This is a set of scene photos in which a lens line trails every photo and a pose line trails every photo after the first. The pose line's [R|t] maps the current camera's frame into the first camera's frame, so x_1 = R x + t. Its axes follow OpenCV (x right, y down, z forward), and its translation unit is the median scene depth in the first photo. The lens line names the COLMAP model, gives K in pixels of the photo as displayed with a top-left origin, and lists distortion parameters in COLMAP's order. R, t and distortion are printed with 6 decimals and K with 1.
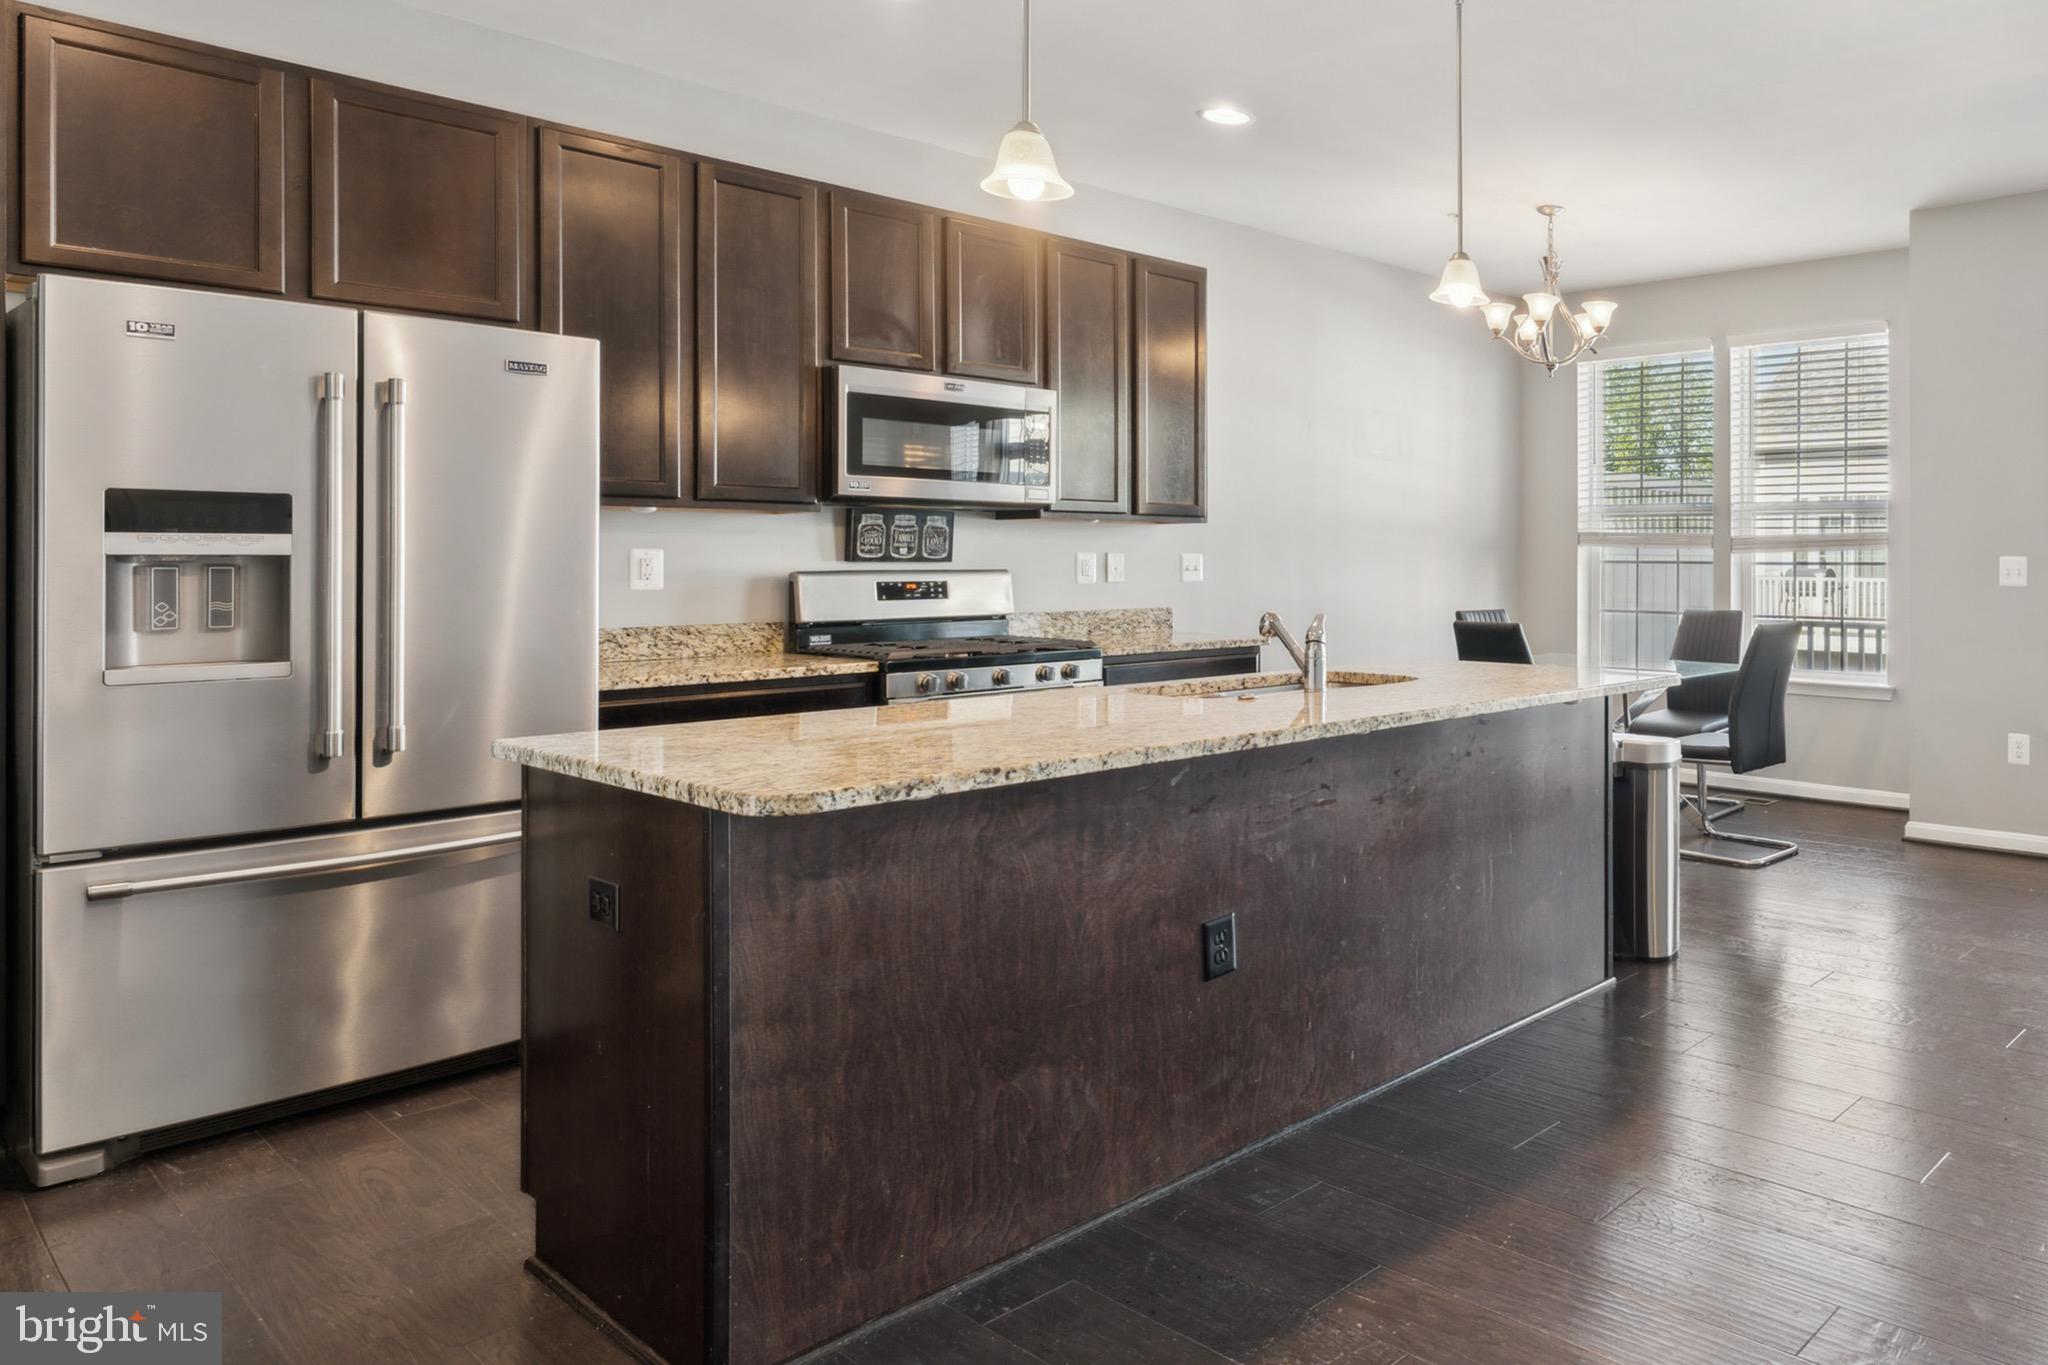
lens RADIAL K [[1456.1, 0, 1026.3], [0, 1456.1, 564.5], [0, 0, 1]] dist [-0.001751, -0.000600]
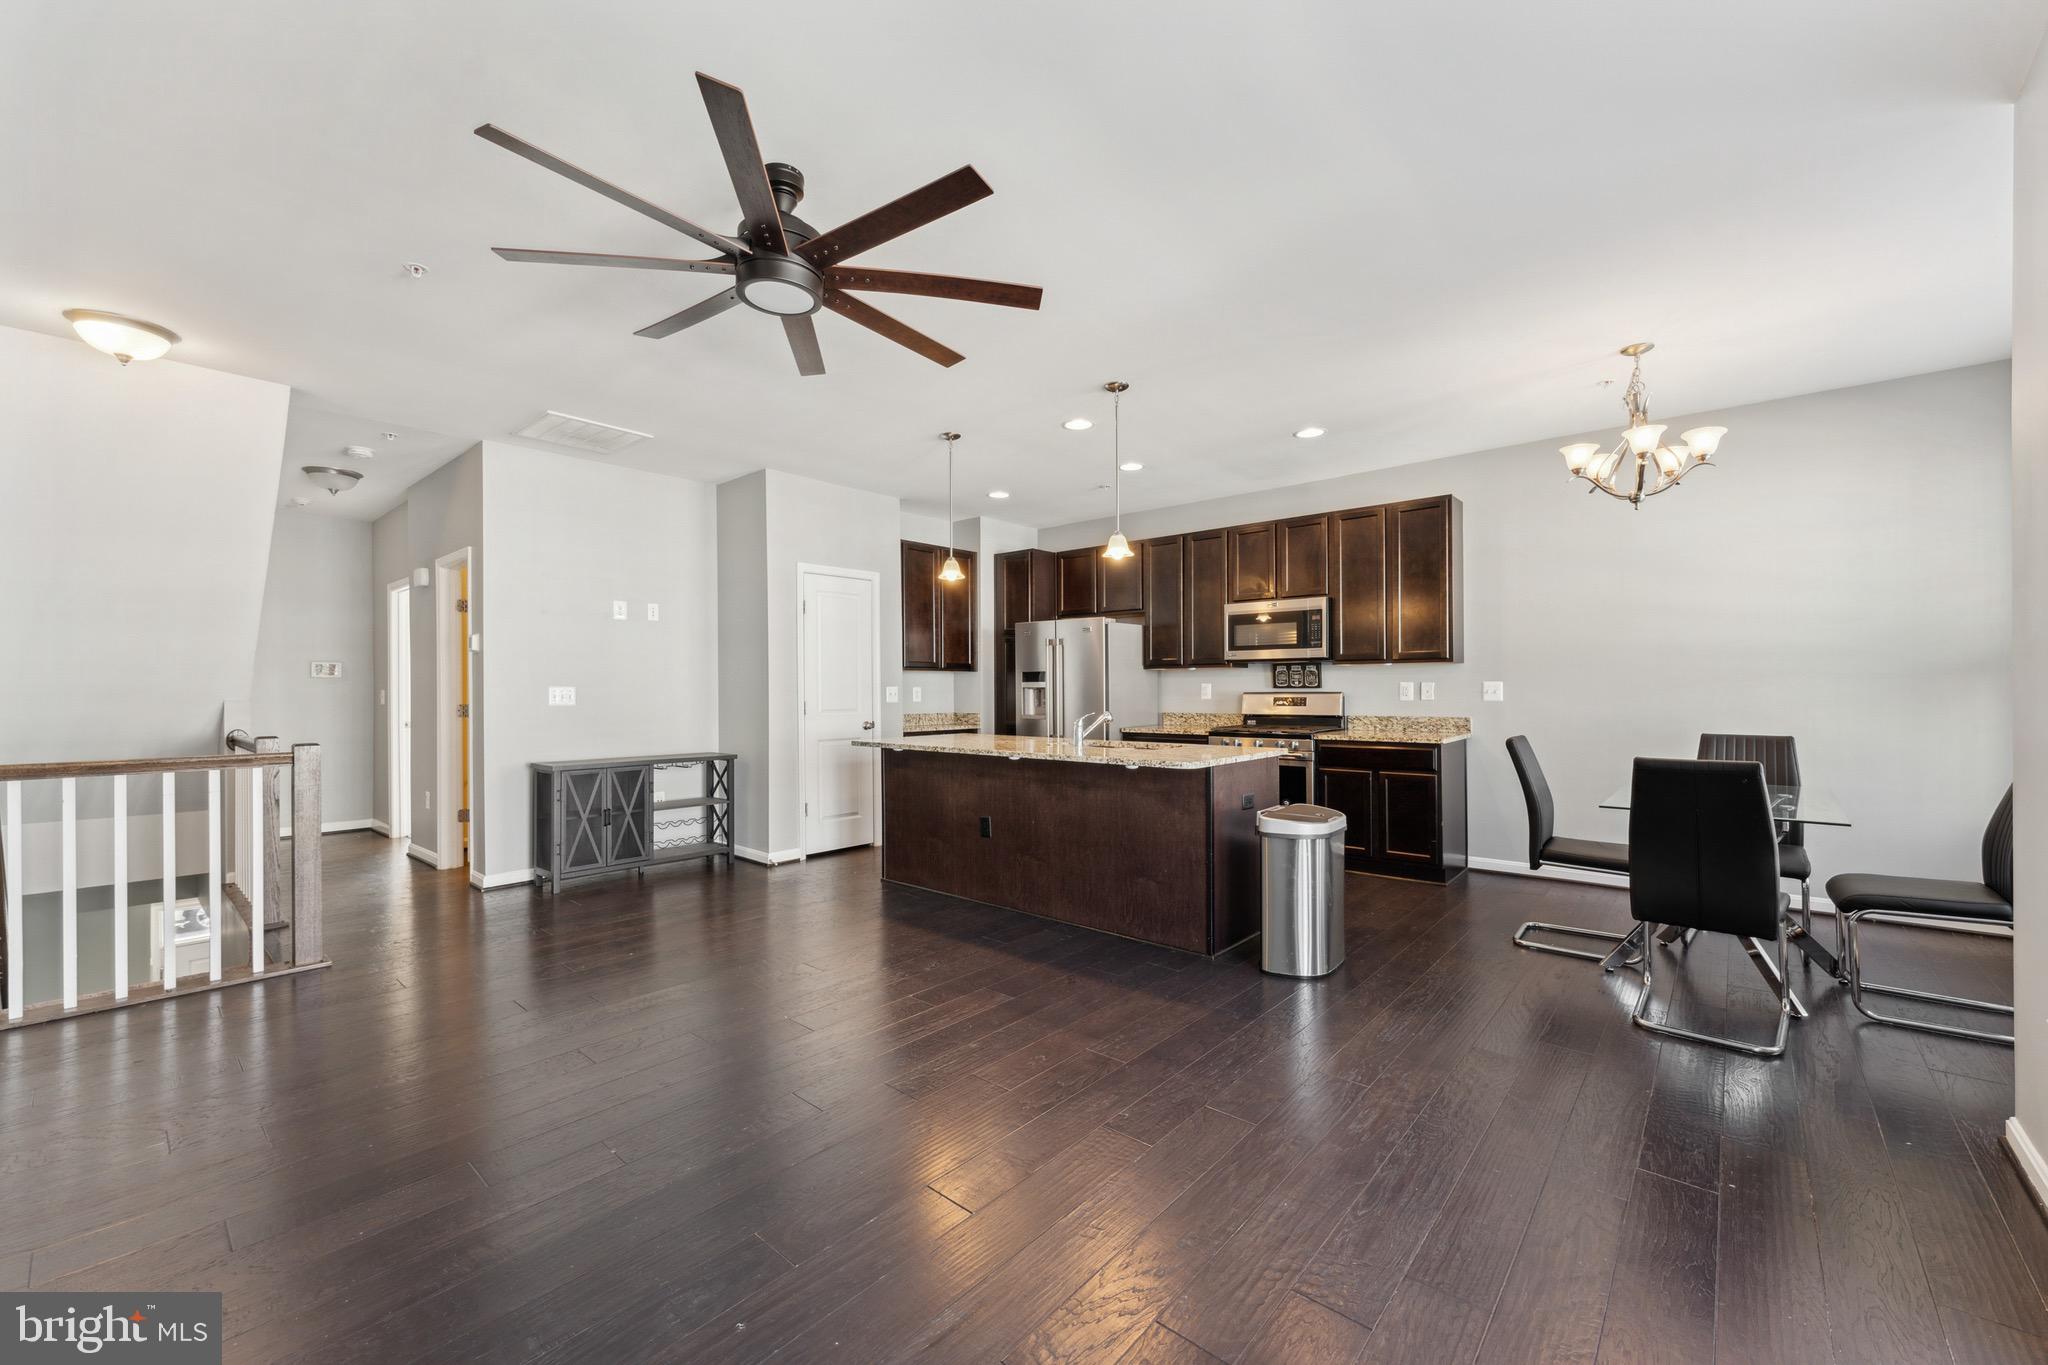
lens RADIAL K [[785.6, 0, 1024.0], [0, 785.6, 682.5], [0, 0, 1]] dist [0.001048, 0.000107]
pose [[0.065544, -0.007215, -0.997824, 1.025051], [0.004977, 0.999964, -0.006904, -0.004323], [0.997837, -0.004514, 0.065577, 0.546947]]
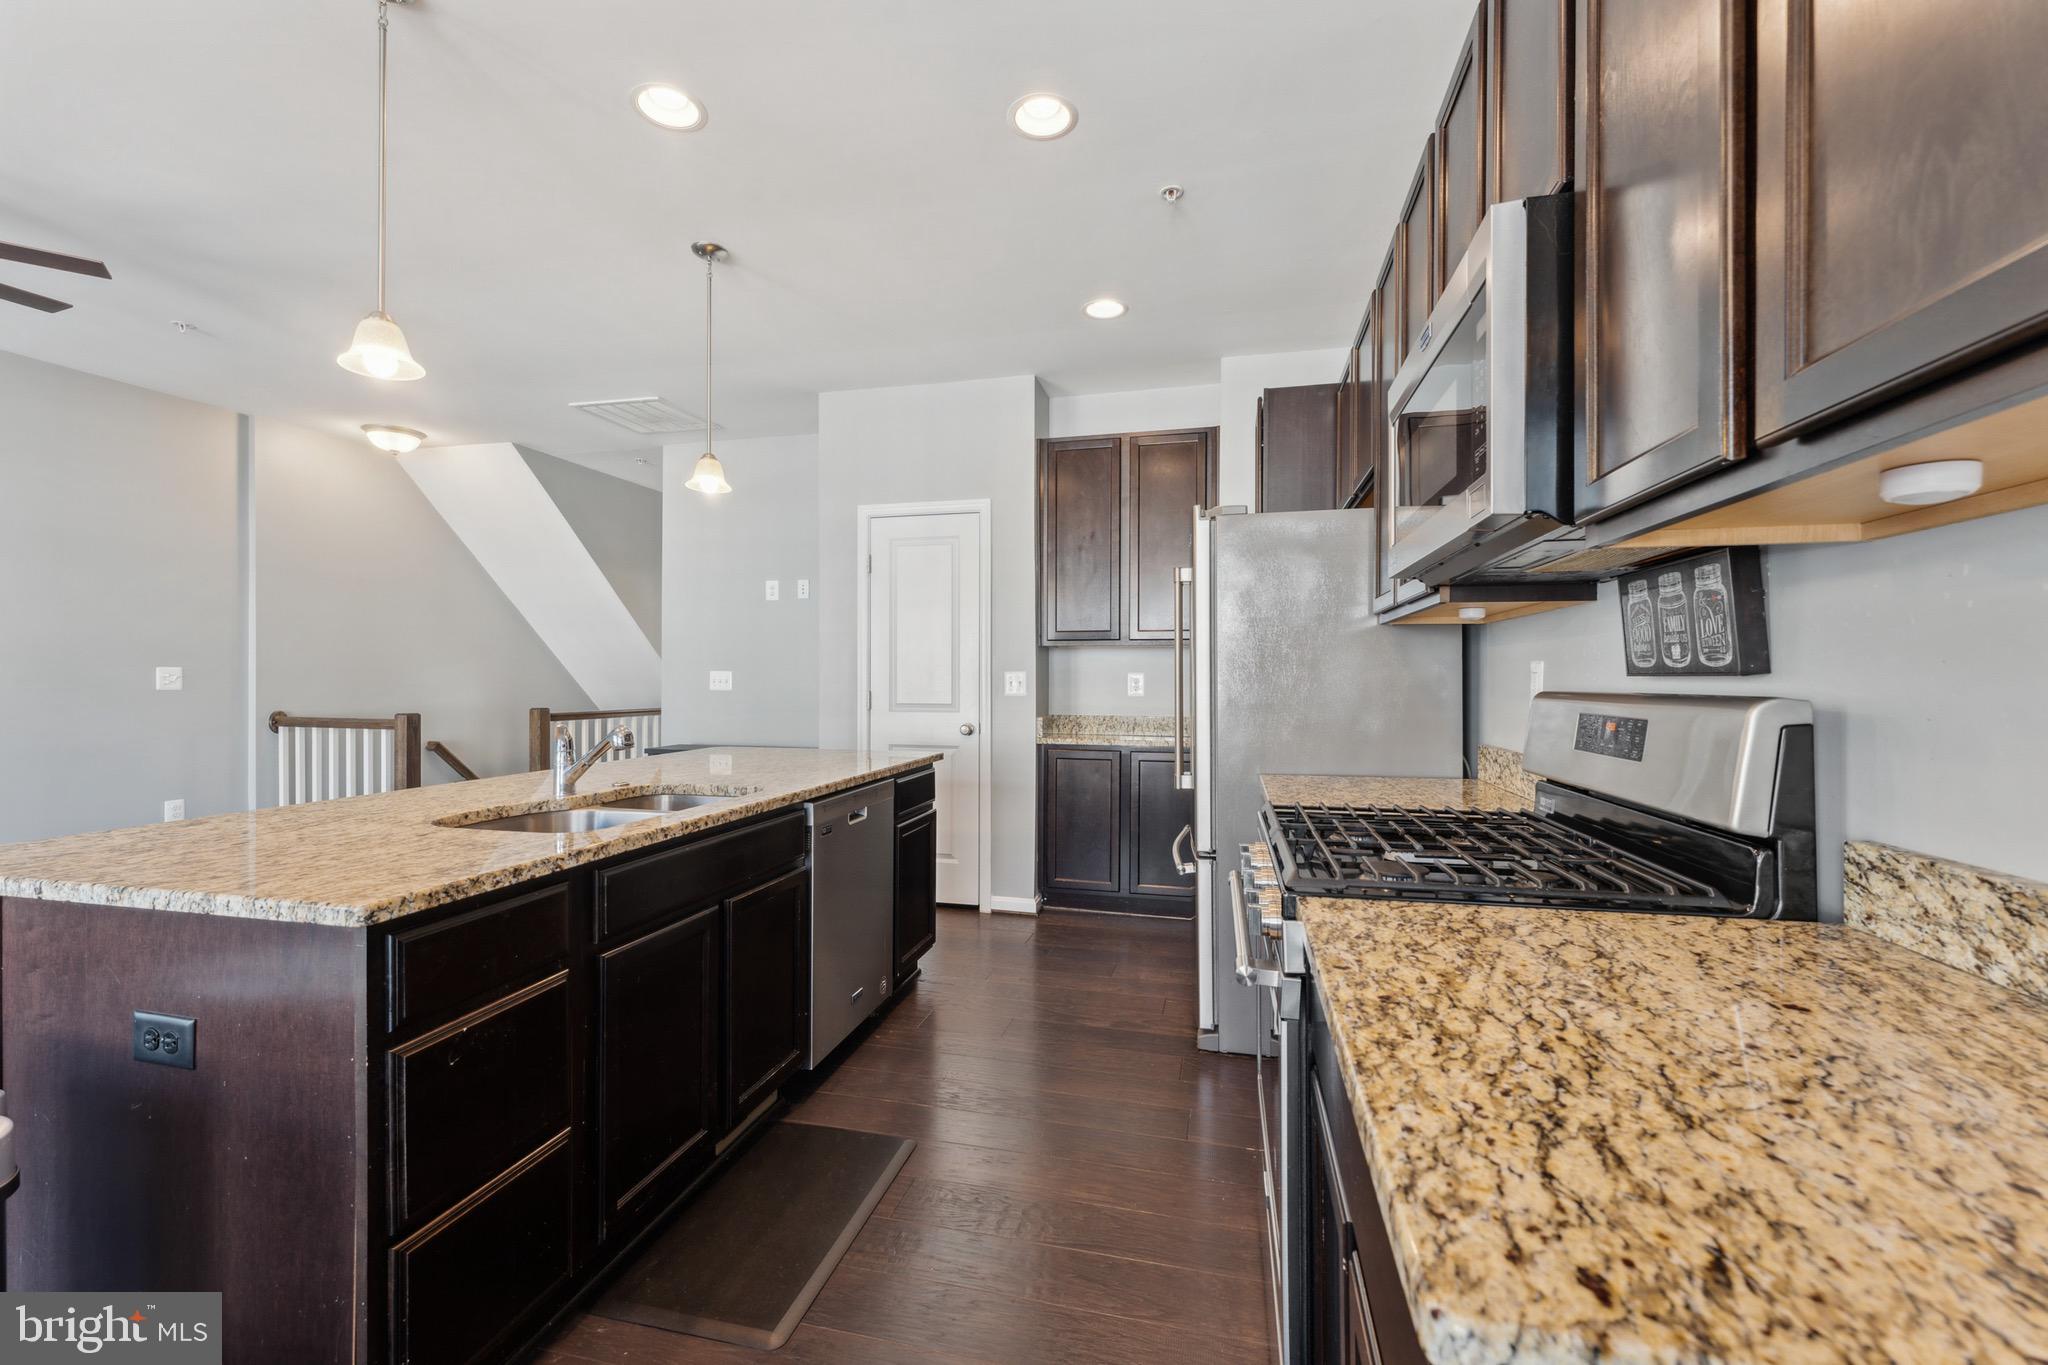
lens RADIAL K [[827.2, 0, 1024.0], [0, 827.2, 682.5], [0, 0, 1]] dist [-0.001236, -0.000090]
pose [[-0.850928, 0.004201, -0.525266, 0.228985], [0.000810, 0.999977, 0.006685, -0.001284], [0.525282, 0.005263, -0.850912, 1.129442]]
